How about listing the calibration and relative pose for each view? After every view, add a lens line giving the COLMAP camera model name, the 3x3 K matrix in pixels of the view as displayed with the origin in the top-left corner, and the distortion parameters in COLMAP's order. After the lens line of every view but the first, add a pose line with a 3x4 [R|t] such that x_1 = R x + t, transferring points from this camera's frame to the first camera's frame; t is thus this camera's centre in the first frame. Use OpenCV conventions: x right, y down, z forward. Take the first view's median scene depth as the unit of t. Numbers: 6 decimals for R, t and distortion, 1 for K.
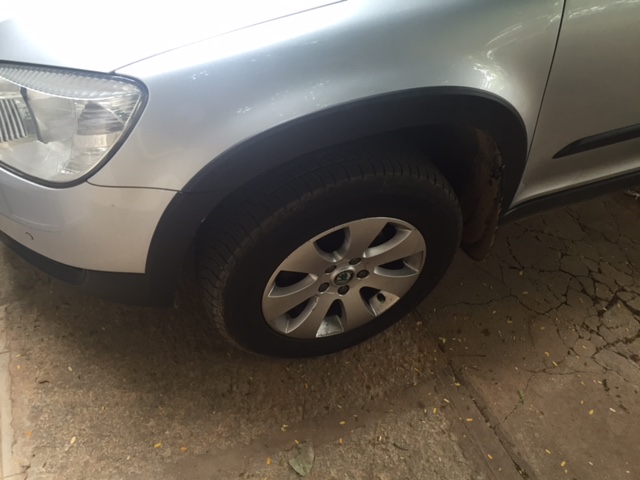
lens RADIAL K [[543.3, 0, 319.6], [0, 543.3, 238.0], [0, 0, 1]] dist [0.066281, -0.081112]
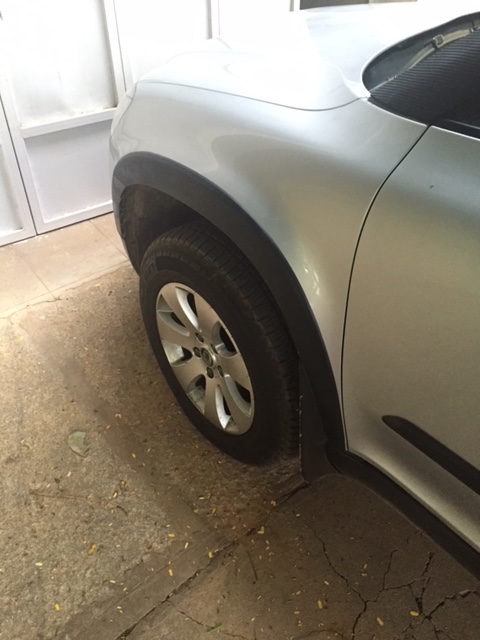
lens RADIAL K [[543.3, 0, 234.7], [0, 543.3, 317.6], [0, 0, 1]] dist [0.066281, -0.081112]
pose [[0.304101, 0.574620, -0.759825, 0.783448], [-0.684642, 0.686432, 0.245105, -0.263484], [0.662411, 0.445671, 0.602154, 0.348128]]
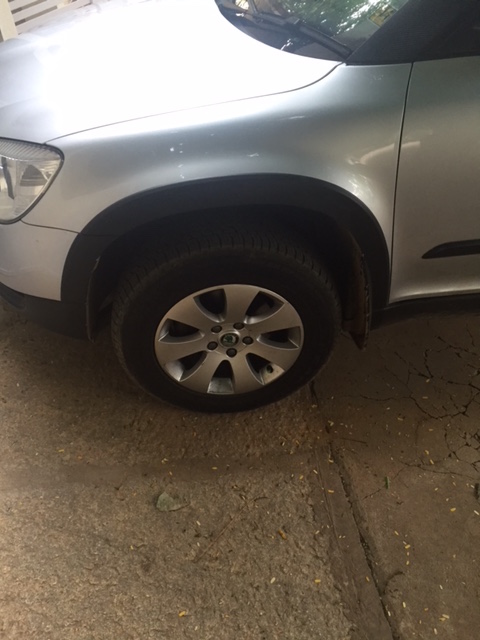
lens RADIAL K [[543.3, 0, 236.5], [0, 543.3, 320.1], [0, 0, 1]] dist [0.066281, -0.081112]
pose [[0.963798, 0.129054, -0.233321, 0.313868], [-0.153300, 0.984174, -0.088881, 0.127324], [0.218158, 0.121432, 0.968329, -0.137781]]
